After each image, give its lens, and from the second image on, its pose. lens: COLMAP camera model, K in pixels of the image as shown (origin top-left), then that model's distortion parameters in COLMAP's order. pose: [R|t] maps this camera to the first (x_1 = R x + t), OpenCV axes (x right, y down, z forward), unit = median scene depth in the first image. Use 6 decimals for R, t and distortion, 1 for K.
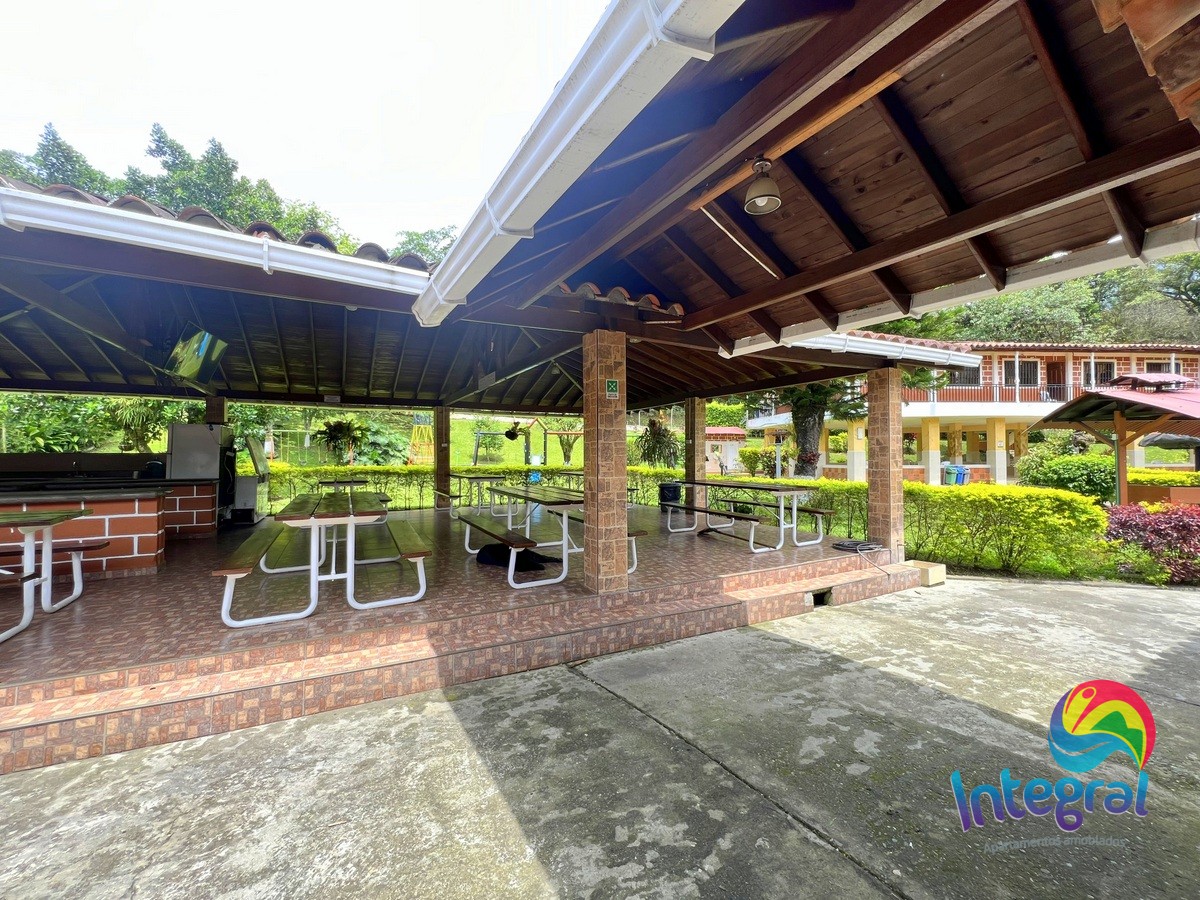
lens RADIAL K [[481.4, 0, 599.7], [0, 481.4, 448.4], [0, 0, 1]] dist [0.003180, -0.000418]
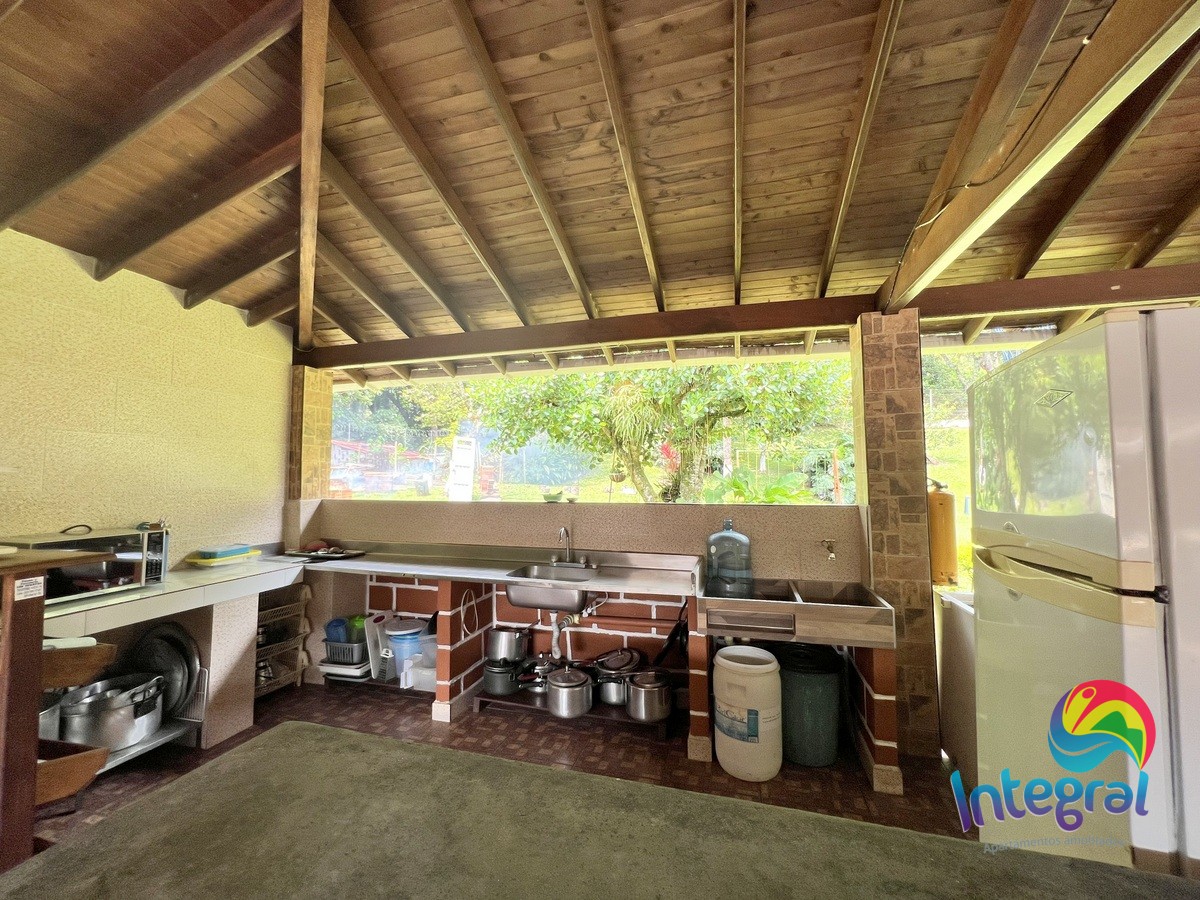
lens RADIAL K [[481.4, 0, 596.0], [0, 481.4, 448.3], [0, 0, 1]] dist [0.003180, -0.000418]
pose [[0.716553, -0.042500, -0.696237, -0.530030], [0.011436, 0.998724, -0.049195, -0.010280], [0.697439, 0.027288, 0.716125, 0.492273]]
